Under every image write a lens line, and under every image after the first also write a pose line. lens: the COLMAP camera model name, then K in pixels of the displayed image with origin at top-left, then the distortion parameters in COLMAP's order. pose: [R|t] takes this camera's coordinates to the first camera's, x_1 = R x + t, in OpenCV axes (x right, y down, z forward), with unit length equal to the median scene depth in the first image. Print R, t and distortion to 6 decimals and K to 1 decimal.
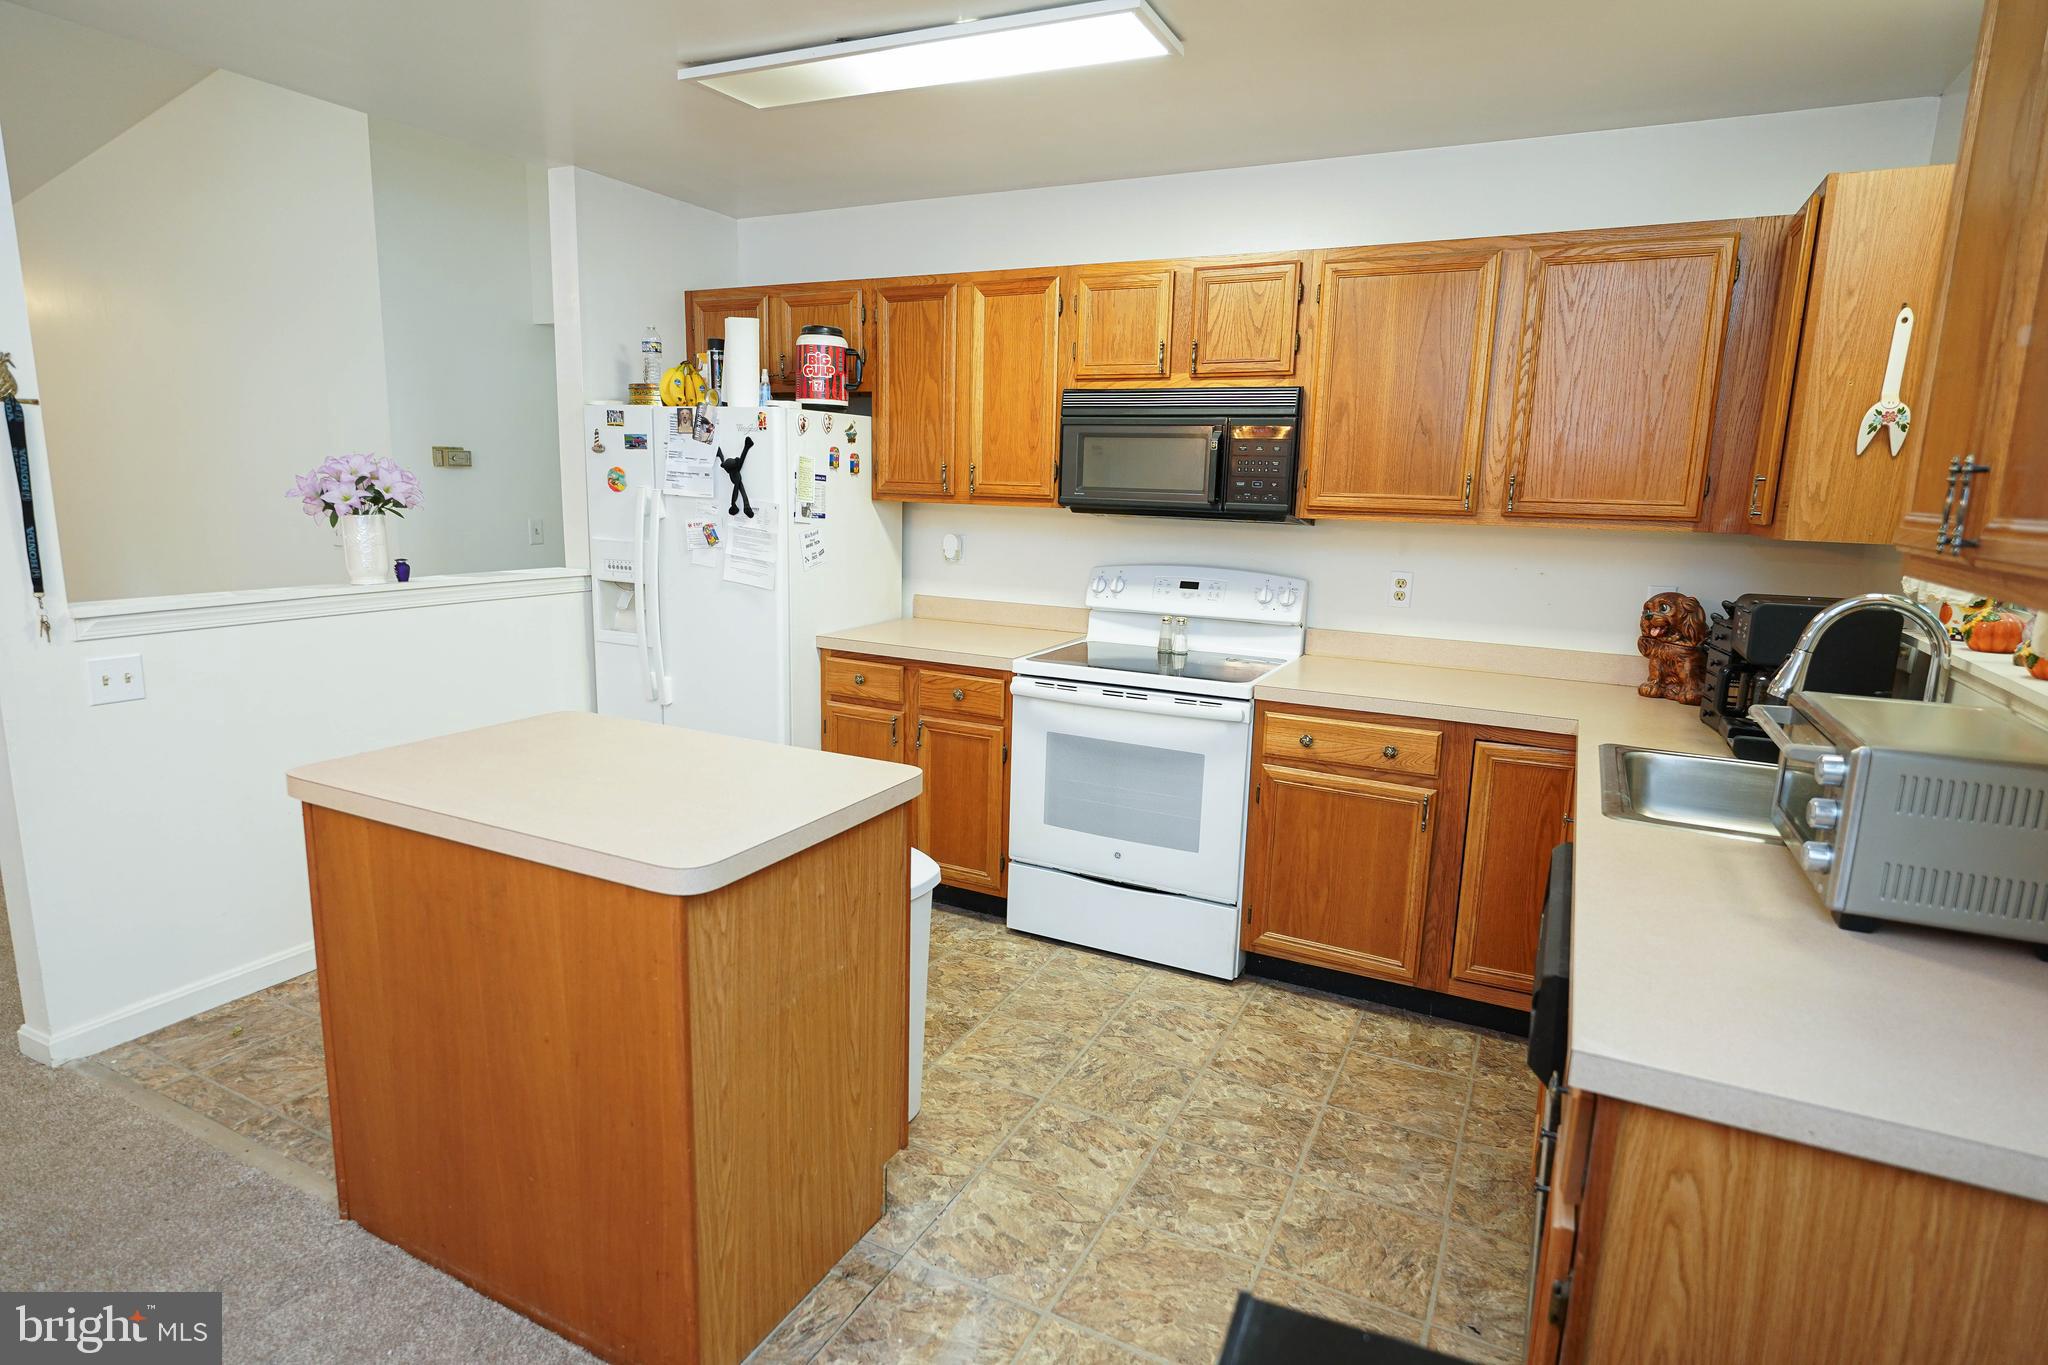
lens RADIAL K [[1084.8, 0, 1019.1], [0, 1084.8, 682.6], [0, 0, 1]] dist [-0.000891, -0.000462]
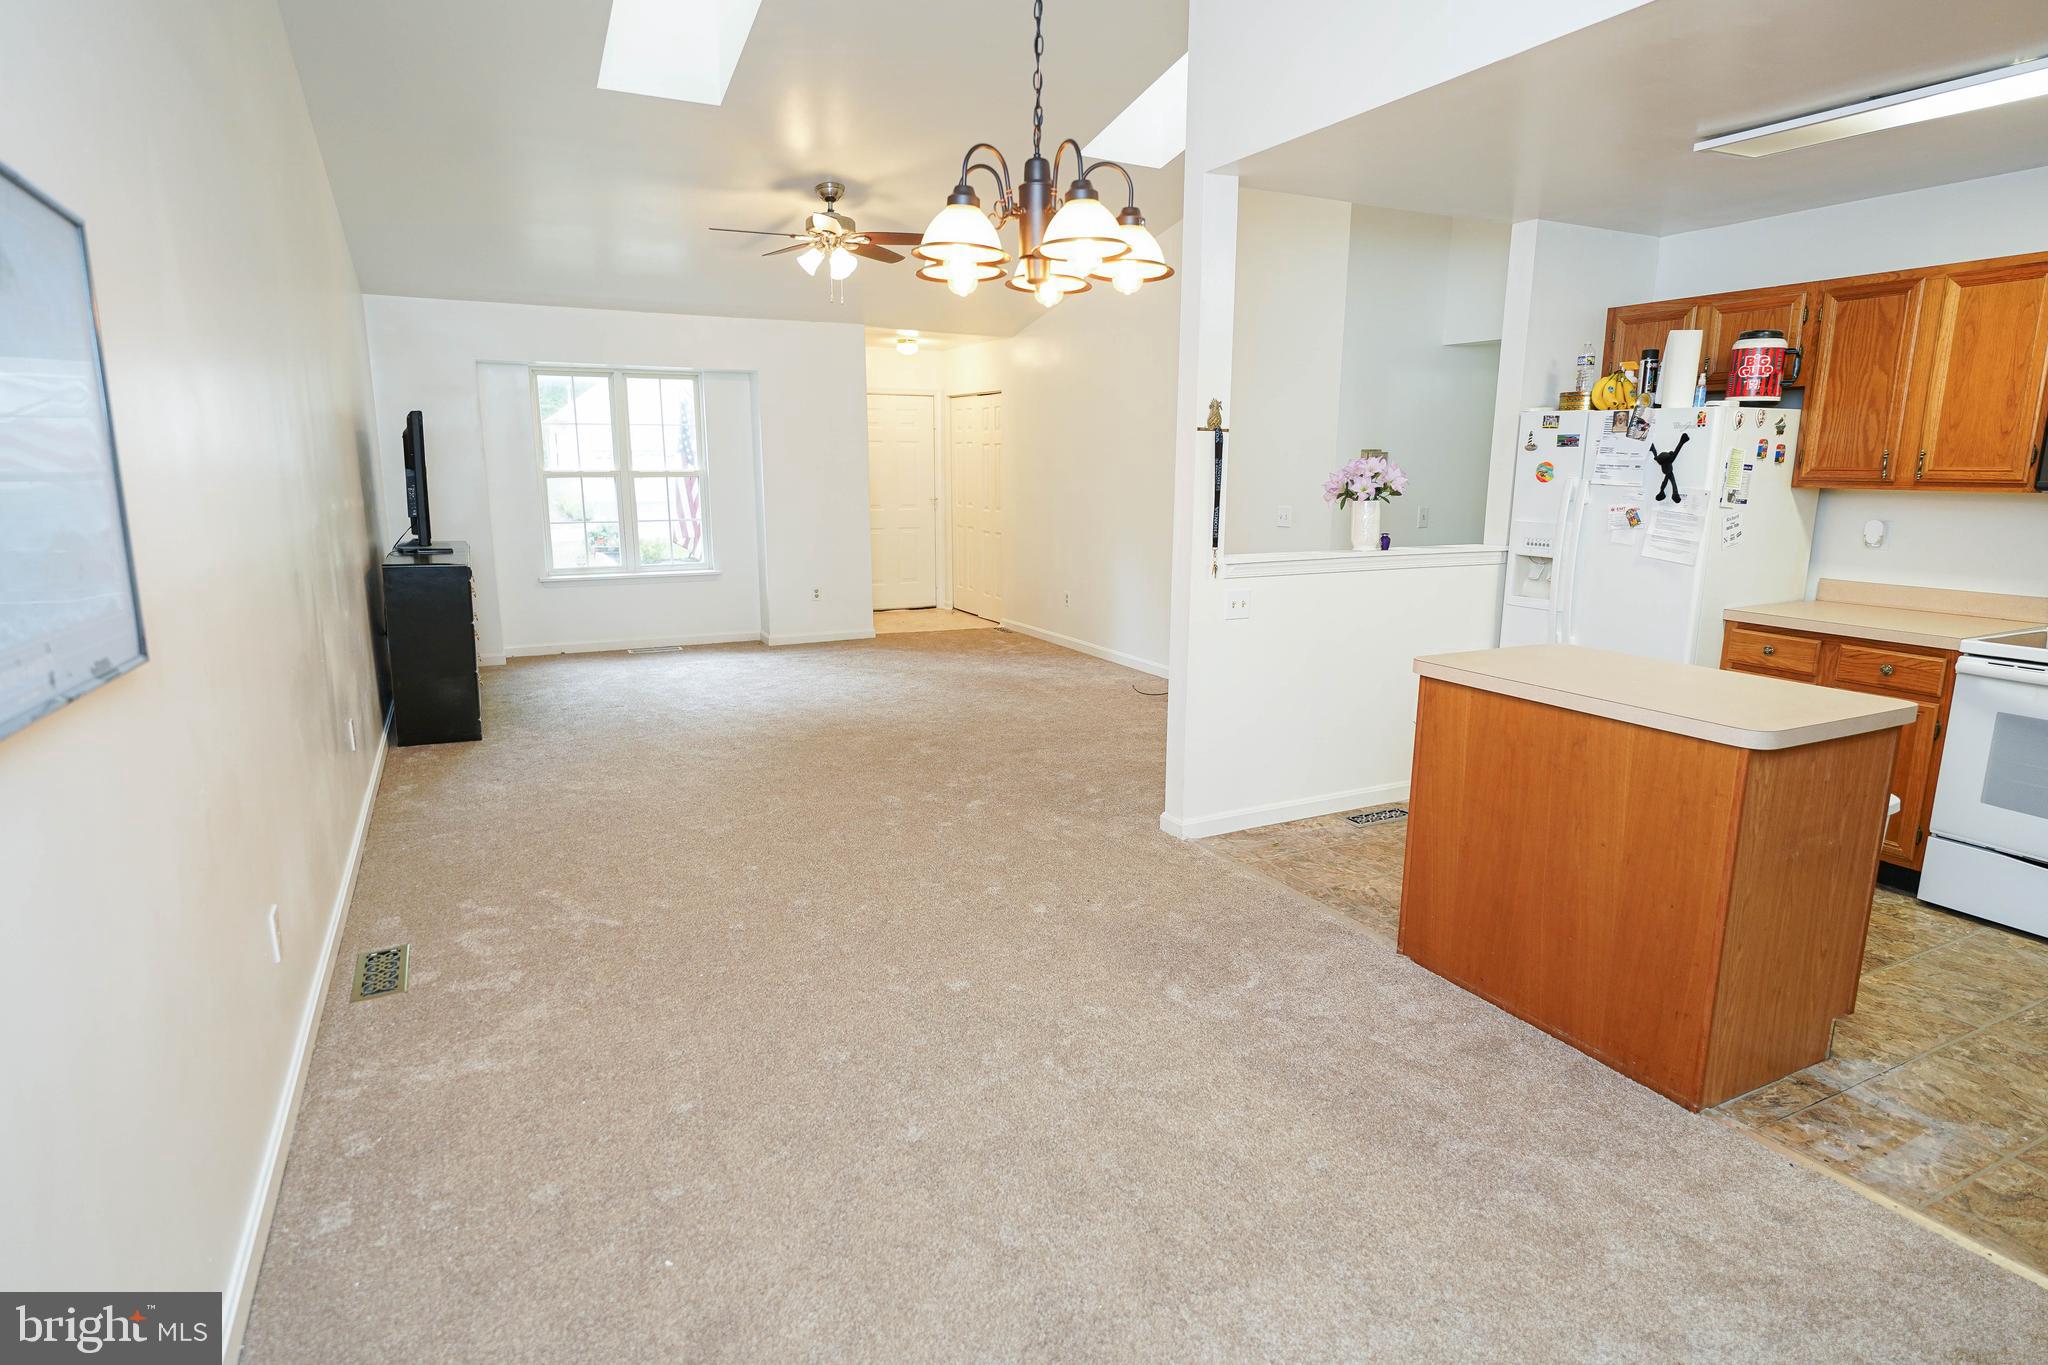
lens RADIAL K [[1091.9, 0, 1024.0], [0, 1091.9, 682.5], [0, 0, 1]] dist [-0.000792, -0.000223]
pose [[0.805827, 0.093966, -0.584648, -0.110646], [-0.092256, 0.995195, 0.032793, 0.066217], [0.584921, 0.027512, 0.810624, -0.354640]]
